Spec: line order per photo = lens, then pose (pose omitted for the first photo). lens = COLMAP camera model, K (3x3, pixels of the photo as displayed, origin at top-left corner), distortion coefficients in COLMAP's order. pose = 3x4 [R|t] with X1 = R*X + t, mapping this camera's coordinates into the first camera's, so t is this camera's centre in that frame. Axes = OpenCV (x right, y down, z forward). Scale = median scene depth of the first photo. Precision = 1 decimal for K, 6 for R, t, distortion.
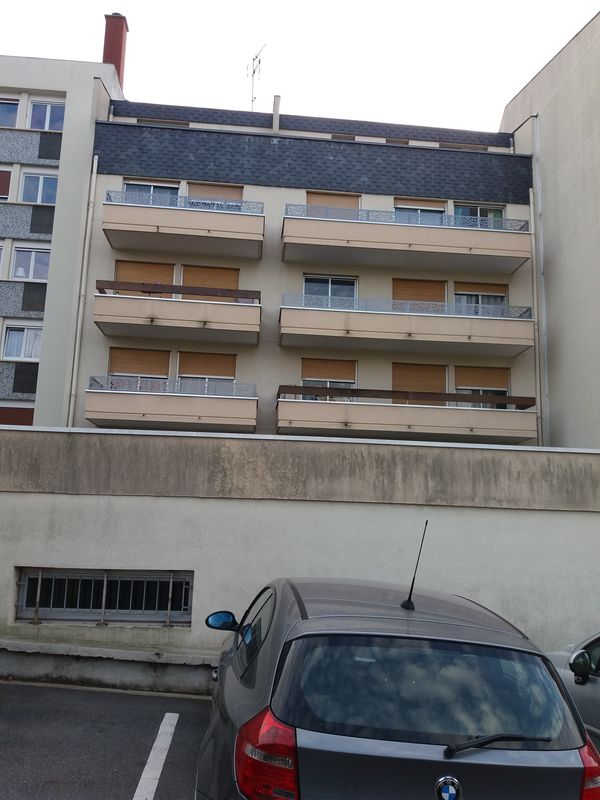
lens RADIAL K [[665.4, 0, 296.2], [0, 665.4, 397.4], [0, 0, 1]] dist [0.119173, -0.149767]
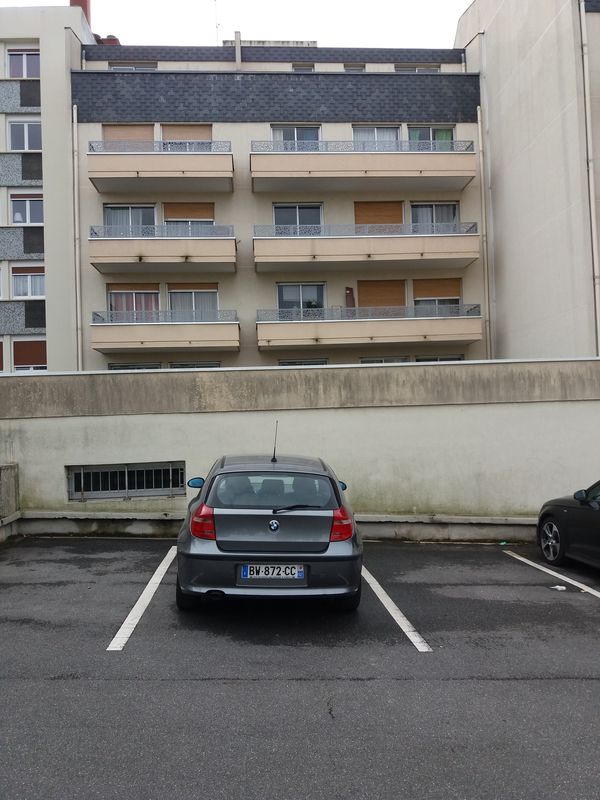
lens RADIAL K [[665.4, 0, 296.2], [0, 665.4, 397.4], [0, 0, 1]] dist [0.119173, -0.149767]
pose [[0.997939, -0.063715, -0.007570, 0.039785], [0.064142, 0.987568, 0.143512, -0.027490], [-0.001668, -0.143702, 0.989620, -0.155673]]
